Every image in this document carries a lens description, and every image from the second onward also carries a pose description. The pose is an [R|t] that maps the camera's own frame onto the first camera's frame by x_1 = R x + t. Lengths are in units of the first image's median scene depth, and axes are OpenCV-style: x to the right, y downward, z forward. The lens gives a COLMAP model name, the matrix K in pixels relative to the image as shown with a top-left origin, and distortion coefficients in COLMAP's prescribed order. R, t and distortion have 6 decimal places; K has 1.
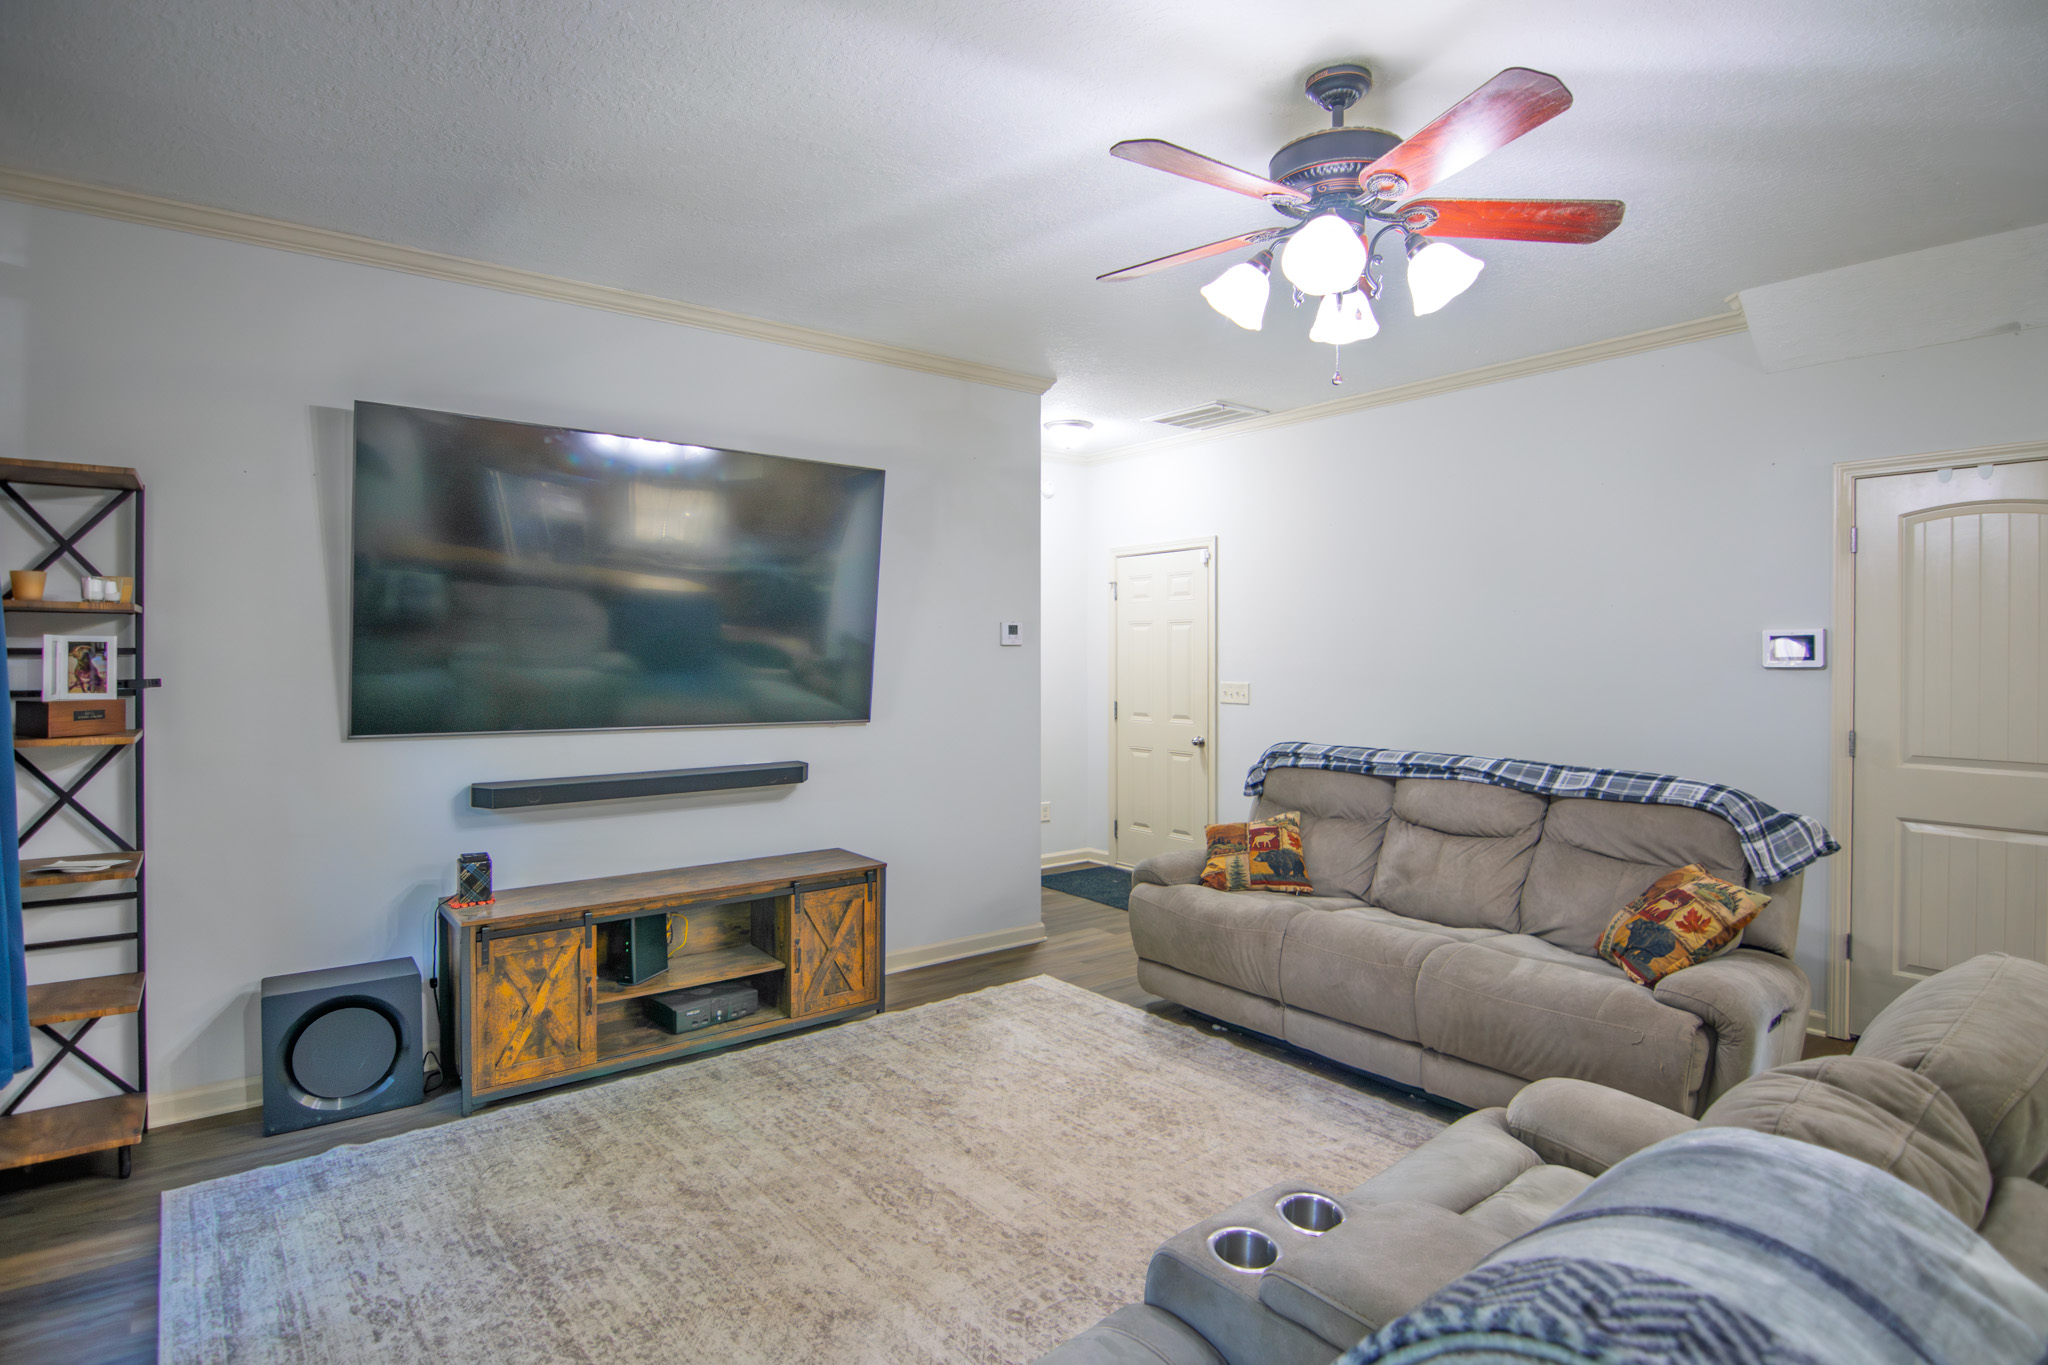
lens RADIAL K [[1055.8, 0, 1023.0], [0, 1055.8, 643.4], [0, 0, 1]] dist [-0.009863, -0.008536]
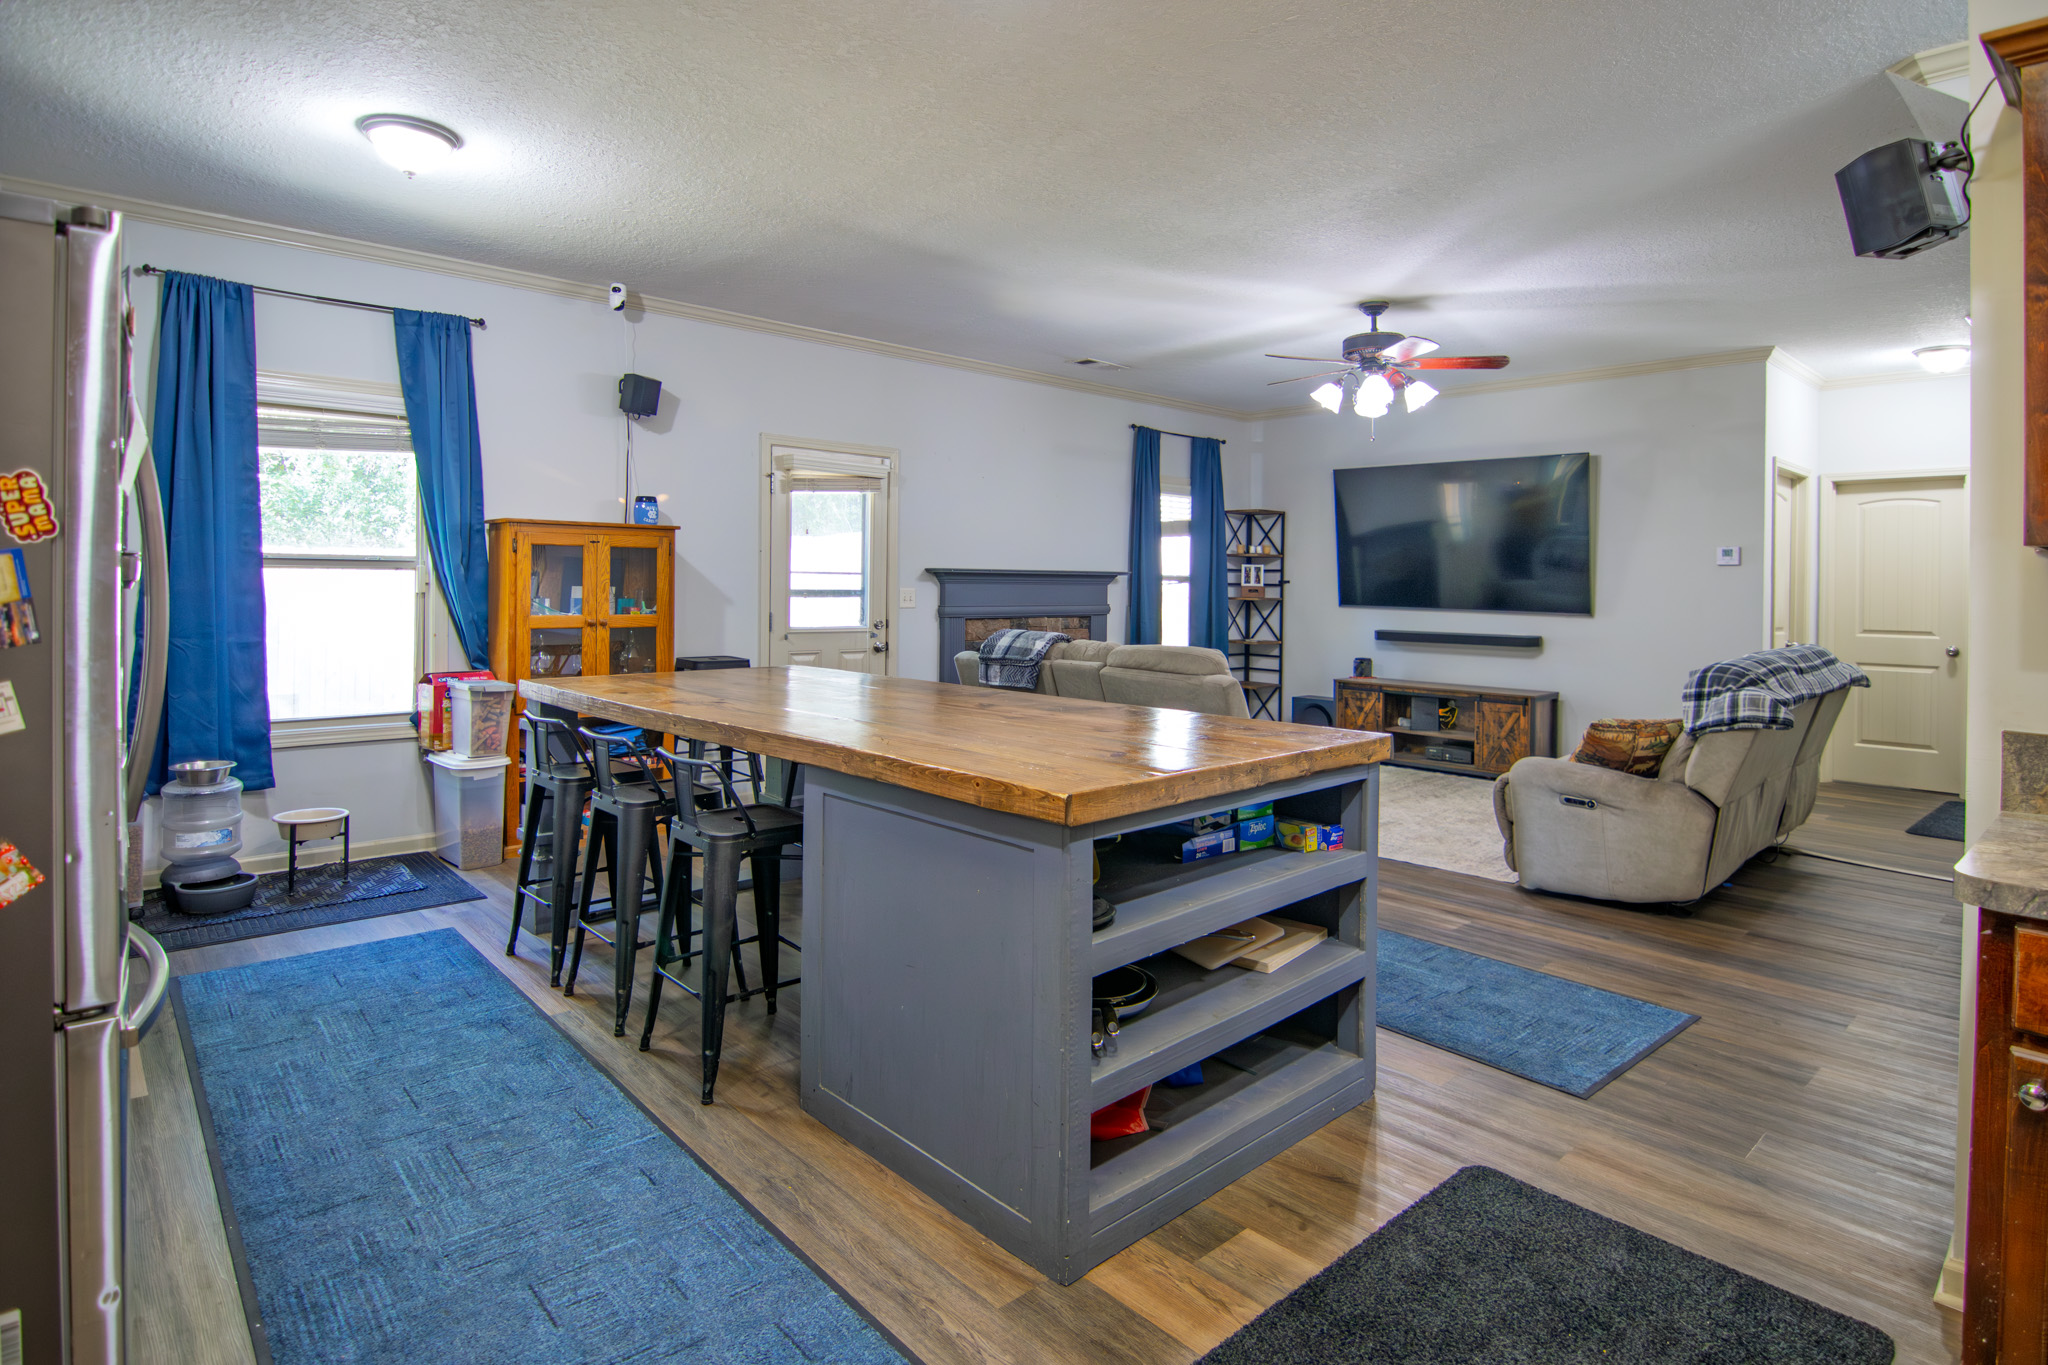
lens RADIAL K [[1055.8, 0, 1038.3], [0, 1055.8, 579.1], [0, 0, 1]] dist [-0.009863, -0.008536]
pose [[0.086614, -0.003865, -0.996234, 1.738361], [-0.005041, 0.999978, -0.004318, 0.041564], [0.996229, 0.005396, 0.086592, 0.085011]]
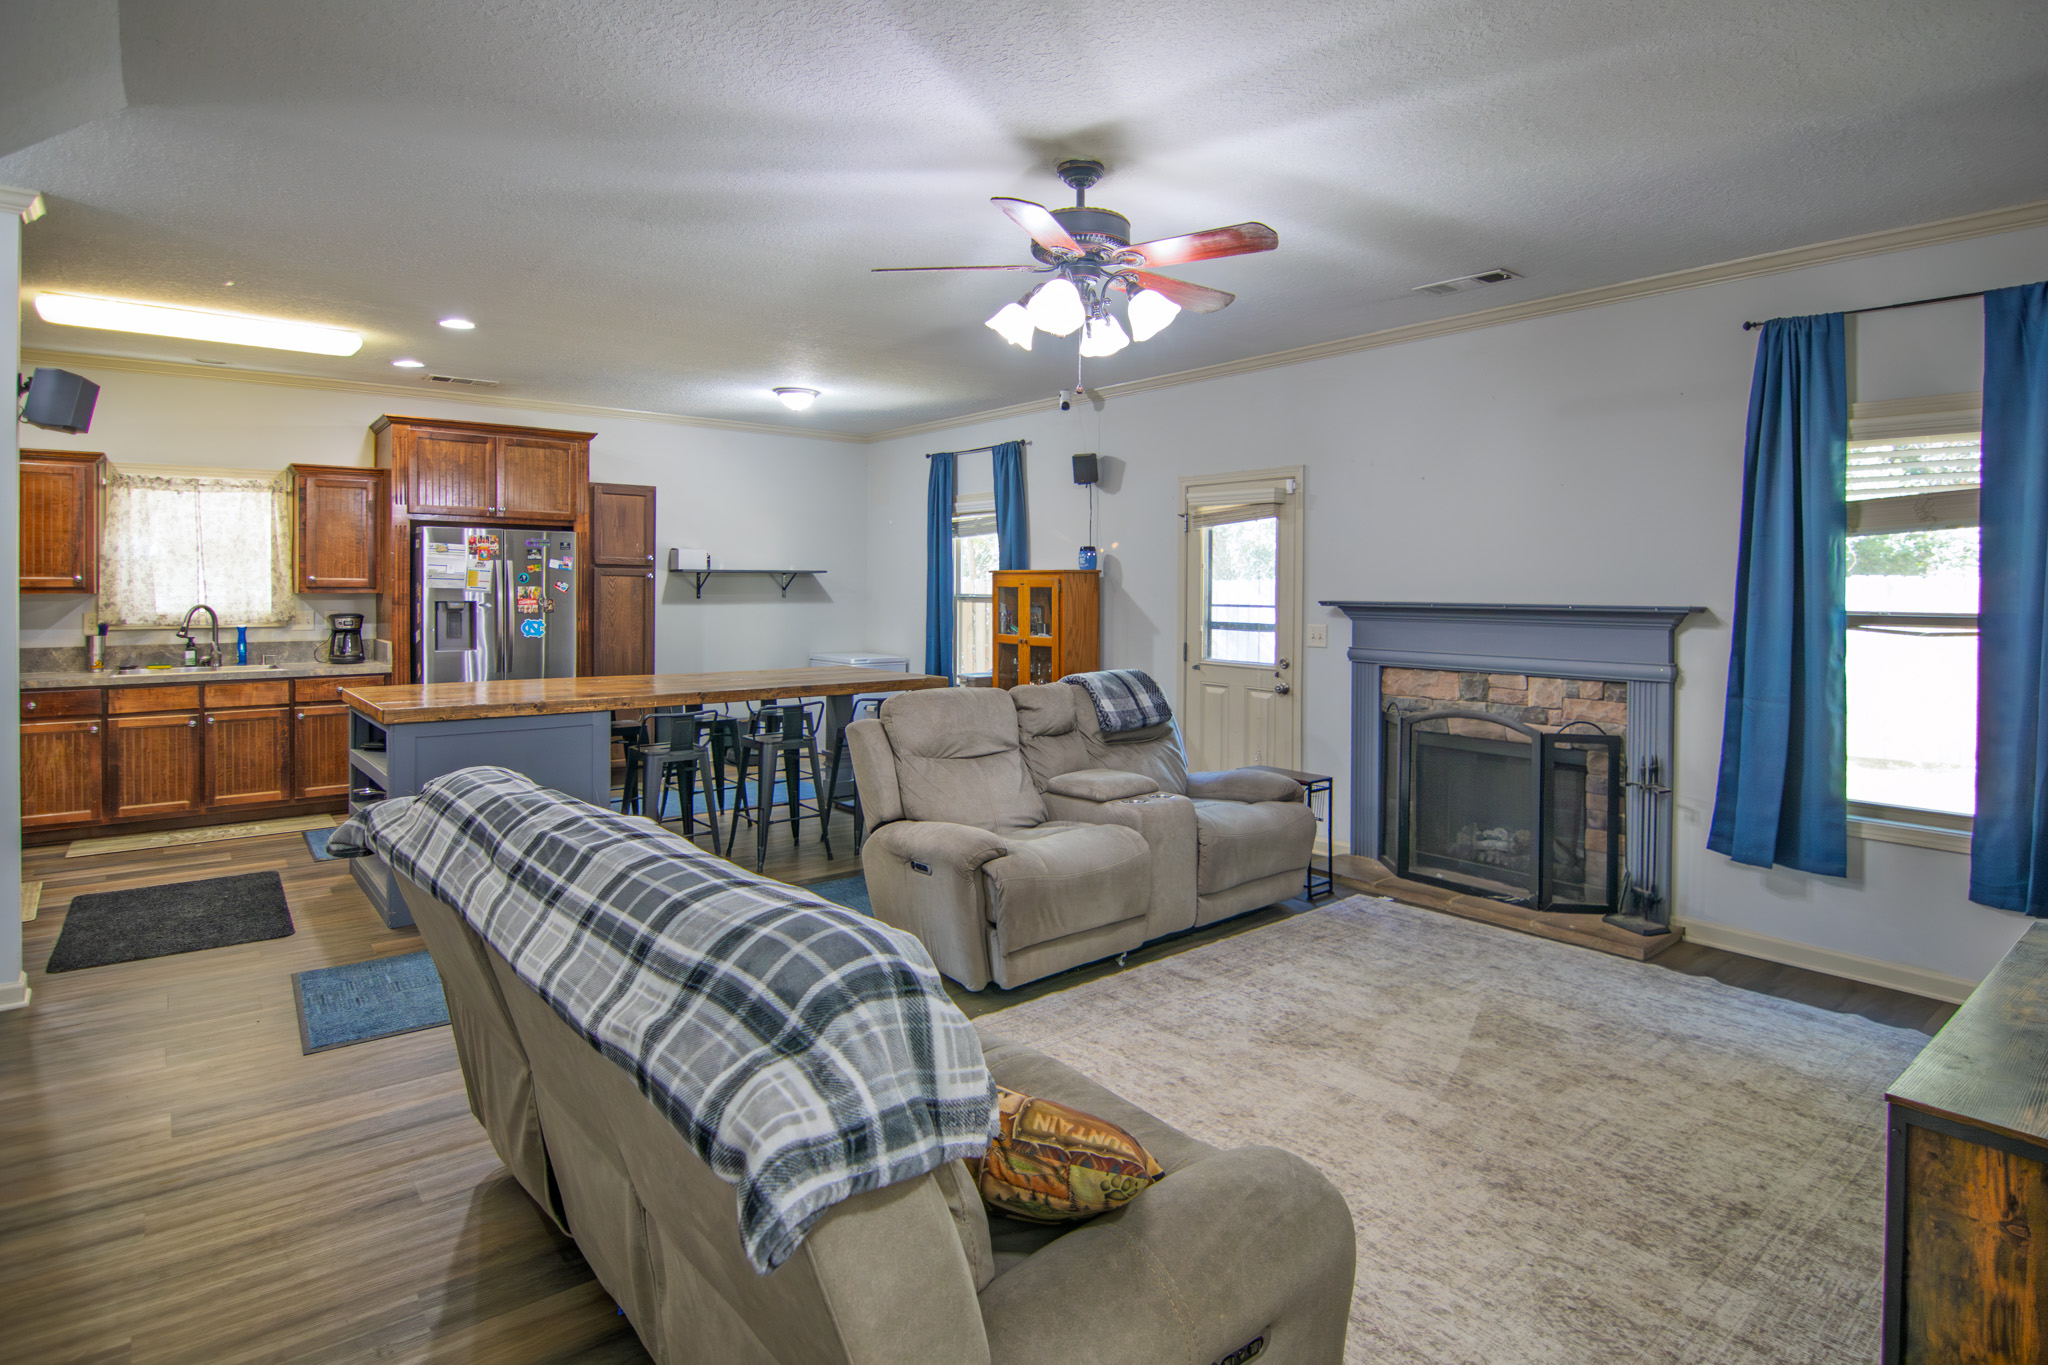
lens RADIAL K [[1055.8, 0, 1032.6], [0, 1055.8, 599.1], [0, 0, 1]] dist [-0.009863, -0.008536]
pose [[-0.999369, -0.010671, -0.033881, 0.284837], [-0.010822, 0.999932, 0.004274, 0.008532], [0.033833, 0.004638, -0.999417, 1.673143]]
